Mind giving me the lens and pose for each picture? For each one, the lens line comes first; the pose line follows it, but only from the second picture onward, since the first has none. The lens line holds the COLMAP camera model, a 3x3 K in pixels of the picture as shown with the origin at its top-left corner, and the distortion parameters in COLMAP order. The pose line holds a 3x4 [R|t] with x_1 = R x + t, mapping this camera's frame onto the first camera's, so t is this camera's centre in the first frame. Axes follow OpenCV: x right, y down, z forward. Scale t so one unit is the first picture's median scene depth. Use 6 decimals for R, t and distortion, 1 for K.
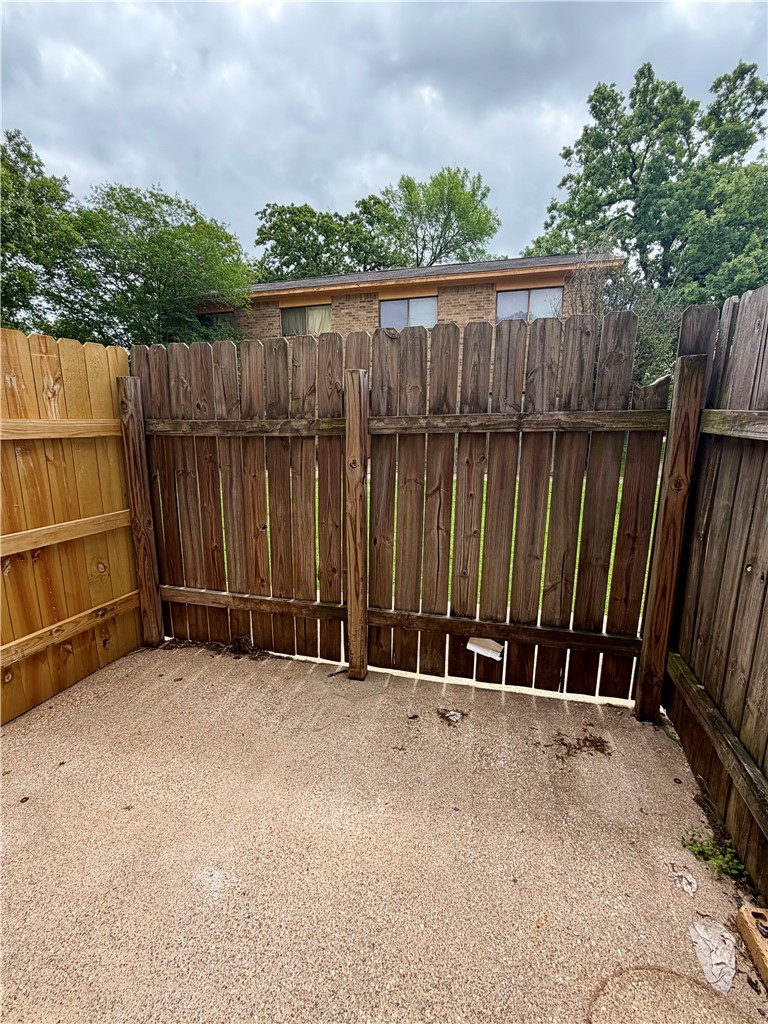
lens RADIAL K [[484.9, 0, 382.5], [0, 484.9, 510.4], [0, 0, 1]] dist [0.001392, 0.002066]
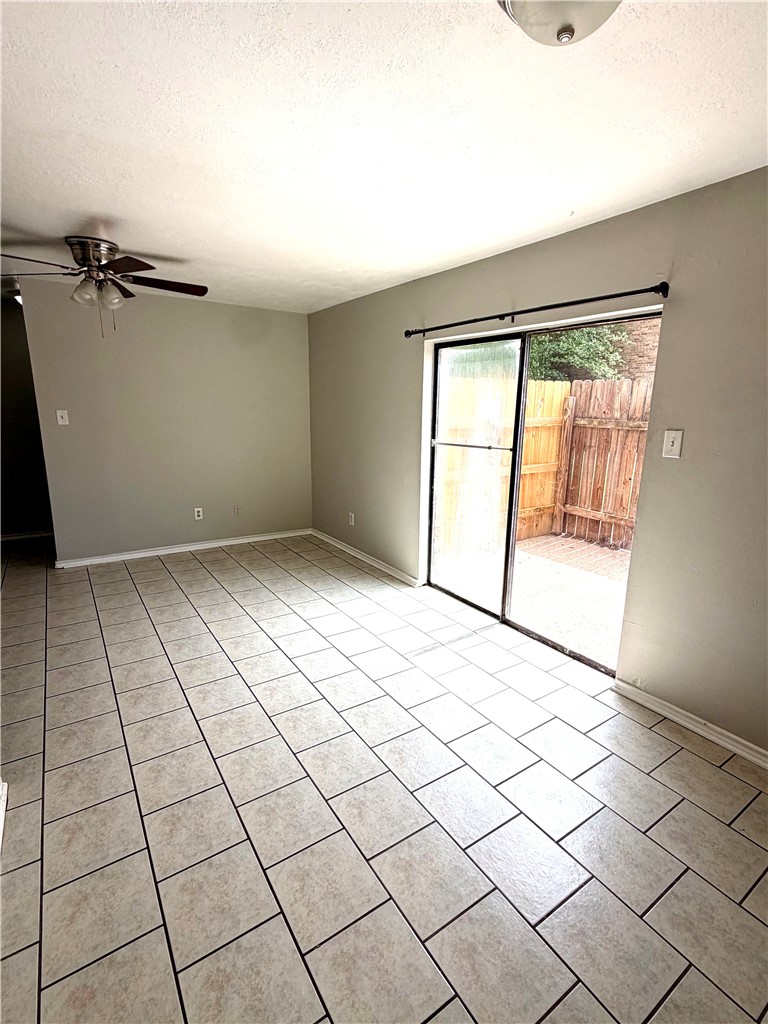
lens RADIAL K [[484.9, 0, 385.1], [0, 484.9, 509.9], [0, 0, 1]] dist [0.001392, 0.002066]
pose [[0.772721, 0.153769, -0.615839, 0.189011], [-0.135212, 0.987821, 0.076993, 0.134035], [0.620178, 0.023775, 0.784101, -1.012485]]
